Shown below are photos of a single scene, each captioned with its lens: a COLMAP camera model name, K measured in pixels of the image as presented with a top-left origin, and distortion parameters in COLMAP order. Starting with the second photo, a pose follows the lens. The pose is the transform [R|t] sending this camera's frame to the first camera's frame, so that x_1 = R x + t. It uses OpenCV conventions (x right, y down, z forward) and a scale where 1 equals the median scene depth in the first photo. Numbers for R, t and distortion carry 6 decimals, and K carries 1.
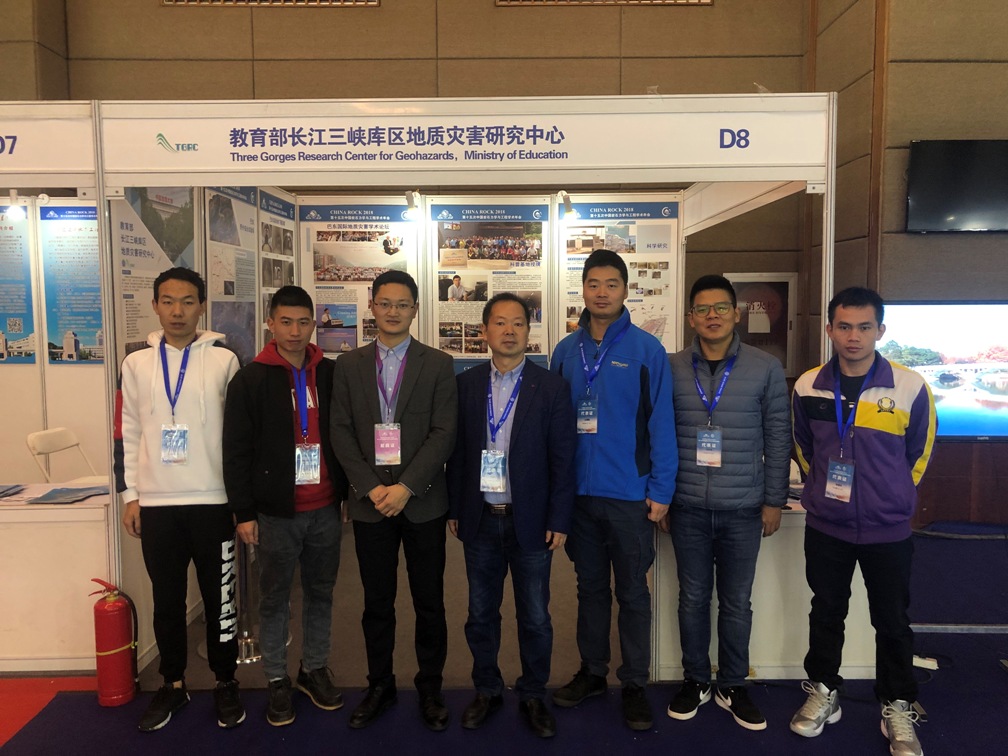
lens RADIAL K [[826.0, 0, 504.0], [0, 826.0, 378.0], [0, 0, 1]] dist [0.044868, -0.008443]
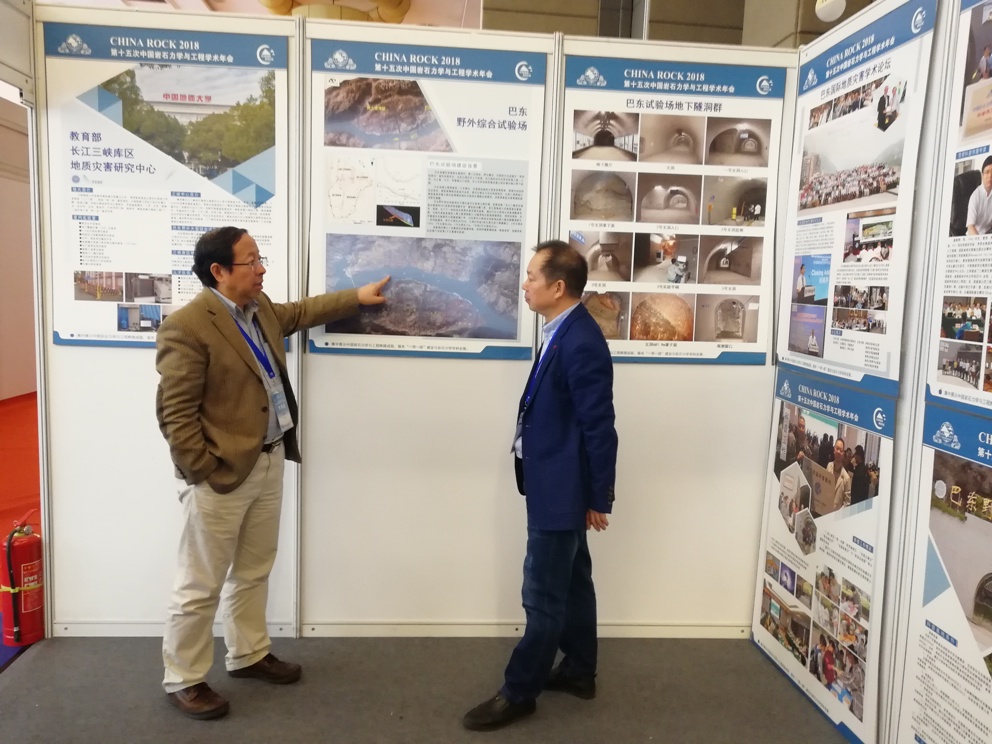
lens RADIAL K [[792.4, 0, 496.0], [0, 792.4, 372.0], [0, 0, 1]] dist [-0.000321, -0.003061]
pose [[0.092946, 0.115898, -0.988903, 0.250844], [-0.128761, 0.986261, 0.103486, -0.045624], [0.987310, 0.117714, 0.106592, 0.781025]]
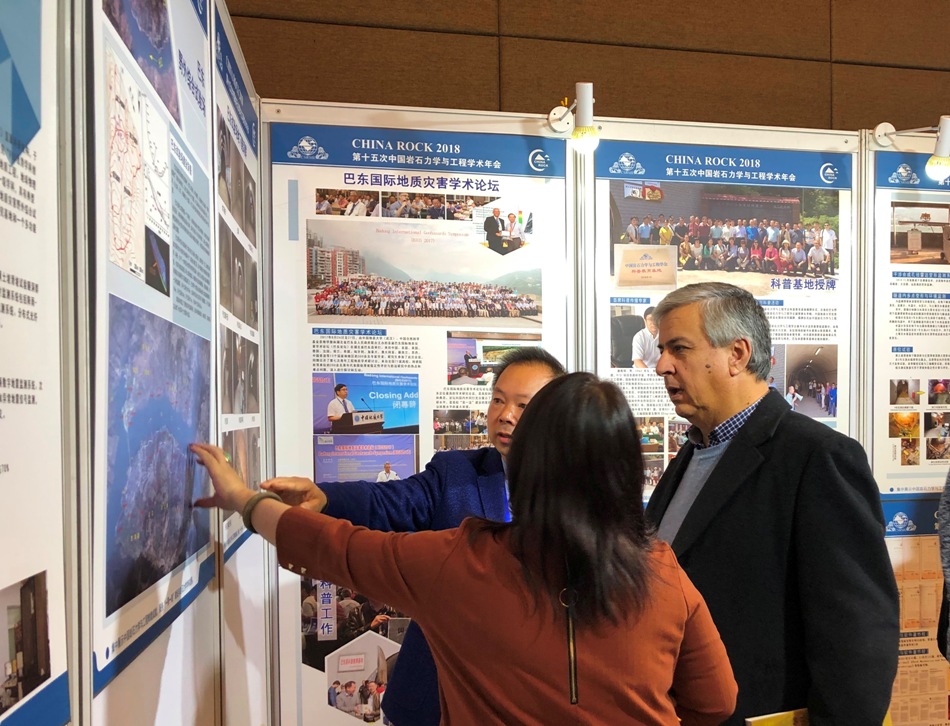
lens RADIAL K [[825.3, 0, 473.7], [0, 825.3, 442.0], [0, 0, 1]] dist [0.037847, -0.011268]
pose [[0.974820, -0.010949, 0.222724, -0.243604], [0.026054, 0.997545, -0.064994, -0.029420], [-0.221466, 0.069160, 0.972713, 0.611081]]
